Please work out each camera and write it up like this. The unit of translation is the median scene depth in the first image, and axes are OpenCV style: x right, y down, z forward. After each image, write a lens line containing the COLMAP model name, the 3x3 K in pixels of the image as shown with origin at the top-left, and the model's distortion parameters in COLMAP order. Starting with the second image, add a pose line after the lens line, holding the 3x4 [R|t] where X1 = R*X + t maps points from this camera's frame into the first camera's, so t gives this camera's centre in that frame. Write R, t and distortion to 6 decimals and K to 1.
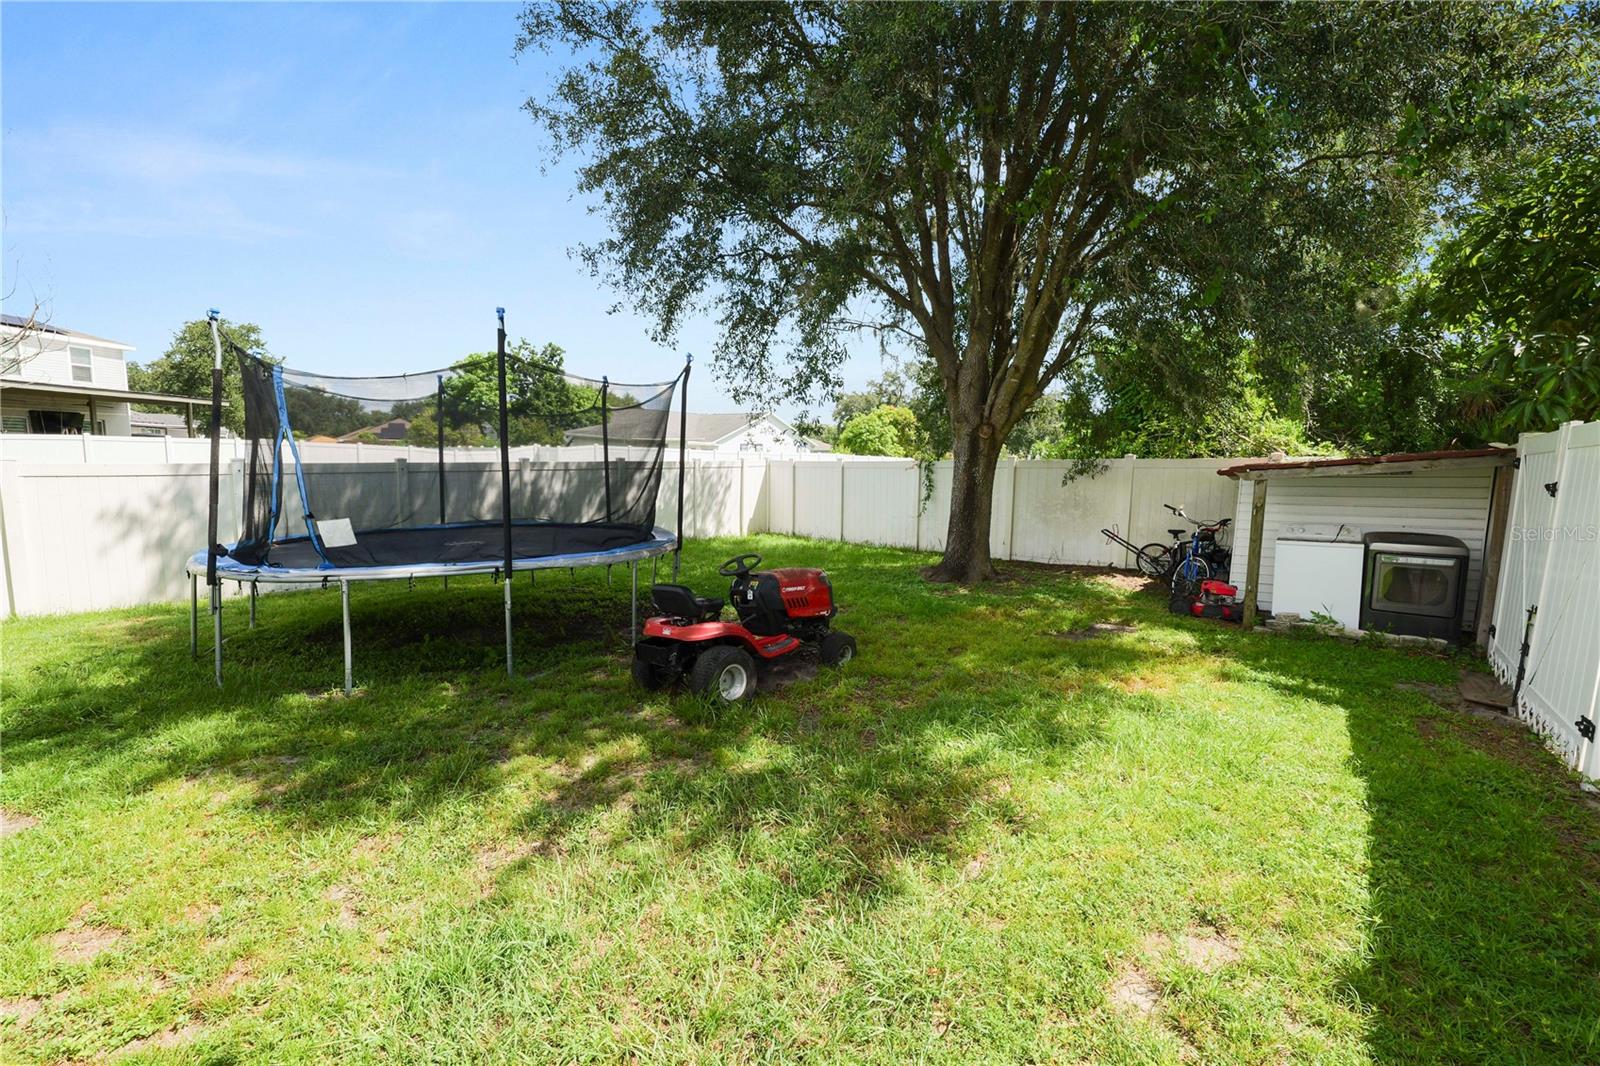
lens RADIAL K [[649.3, 0, 795.1], [0, 649.3, 538.0], [0, 0, 1]] dist [-0.011421, -0.000253]
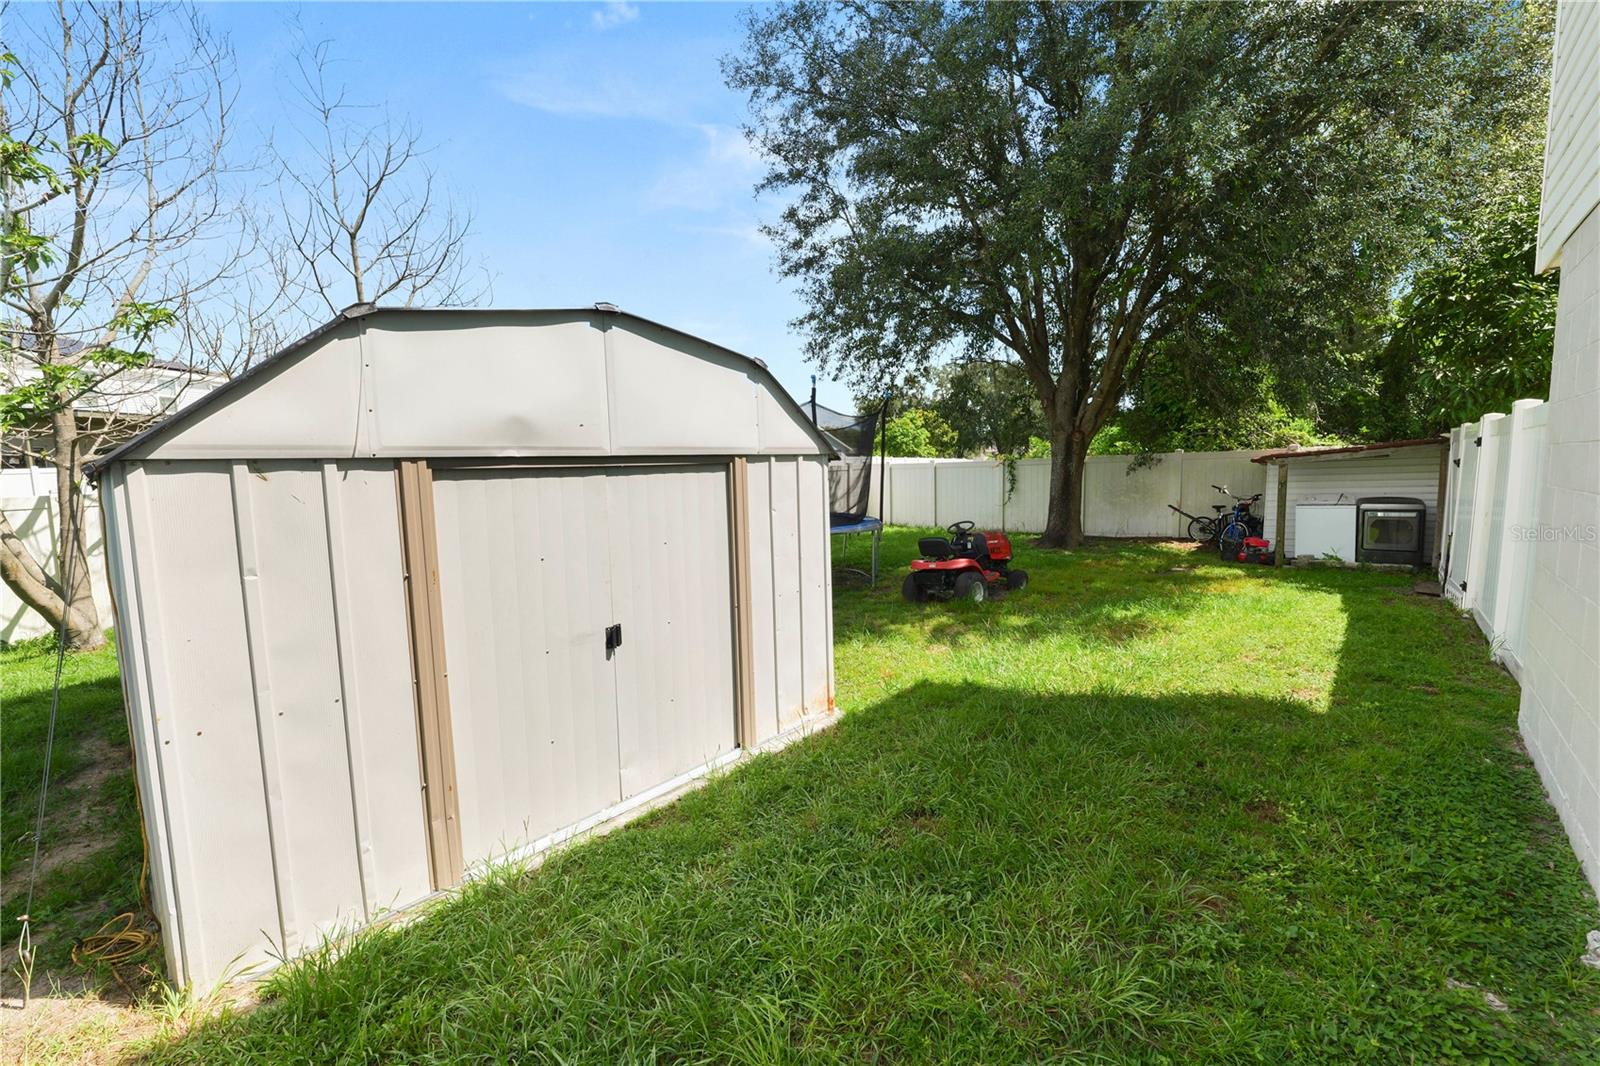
lens RADIAL K [[649.3, 0, 795.1], [0, 649.3, 538.0], [0, 0, 1]] dist [-0.011421, -0.000253]
pose [[0.999280, -0.032833, -0.018992, -0.305033], [0.032695, 0.999437, -0.007582, 0.043229], [0.019230, 0.006956, 0.999791, -0.404787]]
